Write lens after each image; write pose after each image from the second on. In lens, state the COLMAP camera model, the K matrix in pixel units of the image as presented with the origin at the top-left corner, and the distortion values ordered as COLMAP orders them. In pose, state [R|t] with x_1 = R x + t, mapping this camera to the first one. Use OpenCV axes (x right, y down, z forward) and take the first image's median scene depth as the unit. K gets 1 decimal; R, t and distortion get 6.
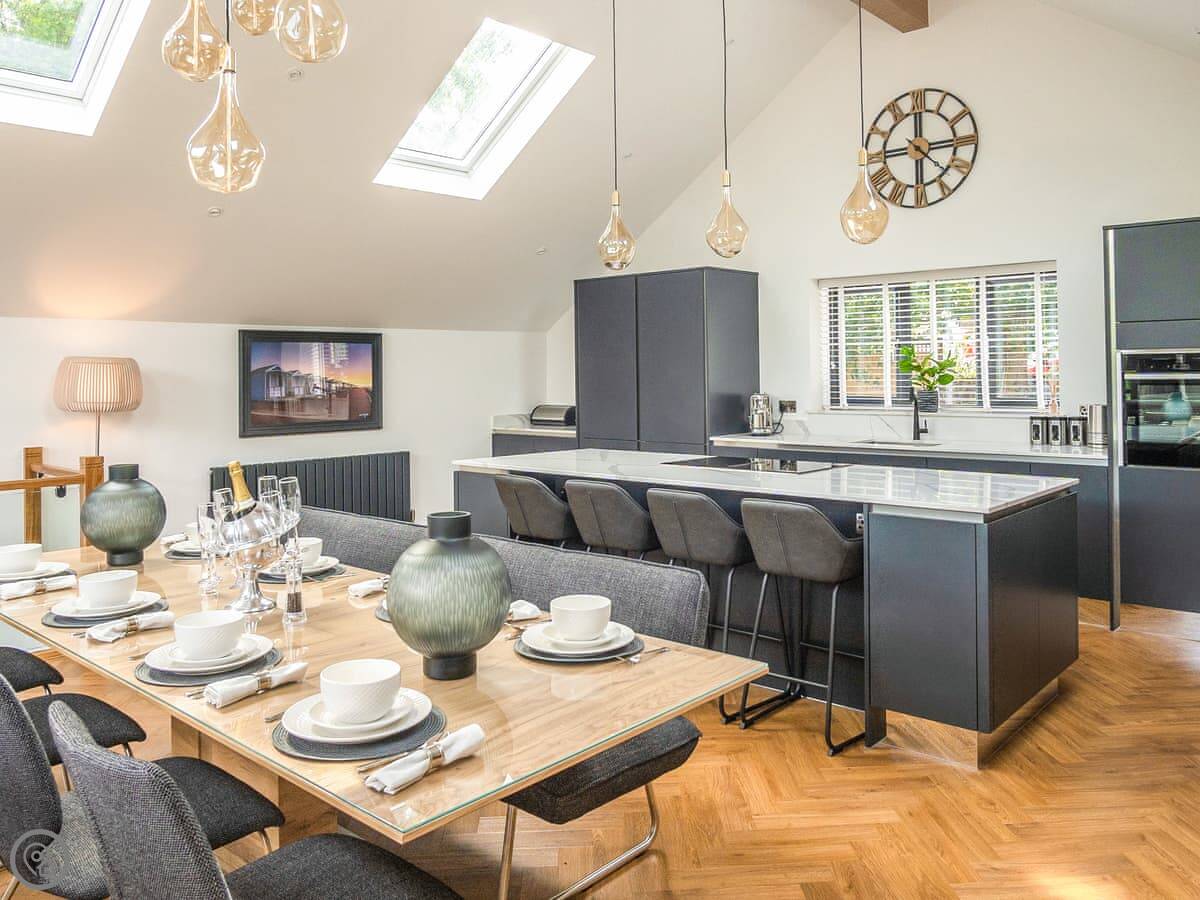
lens RADIAL K [[902.9, 0, 607.7], [0, 902.9, 364.4], [0, 0, 1]] dist [-0.028925, 0.001603]
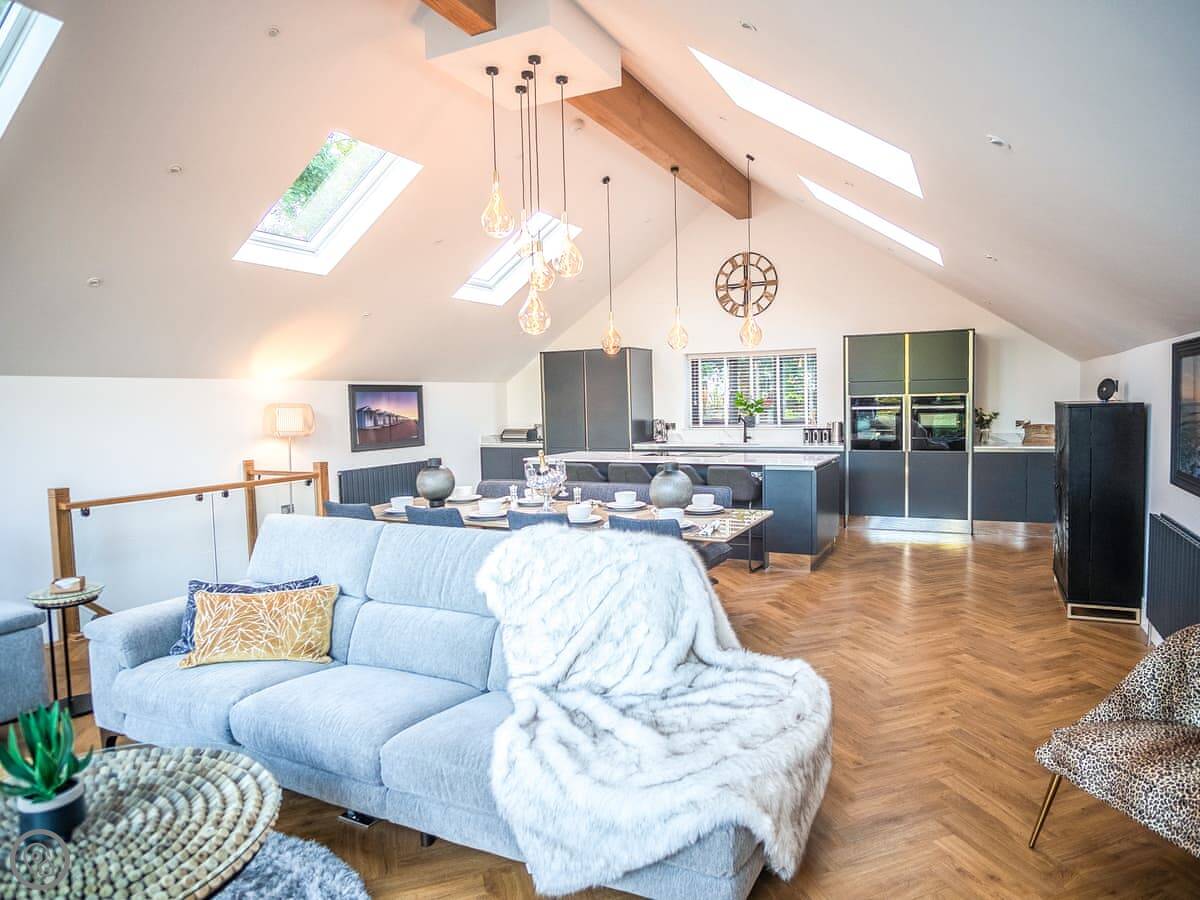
lens RADIAL K [[734.9, 0, 602.9], [0, 734.9, 444.3], [0, 0, 1]] dist [-0.009151, 0.000777]
pose [[0.966483, -0.024674, 0.255541, -0.323479], [0.008253, 0.997842, 0.065134, -0.014123], [-0.256597, -0.060842, 0.964602, -0.389243]]
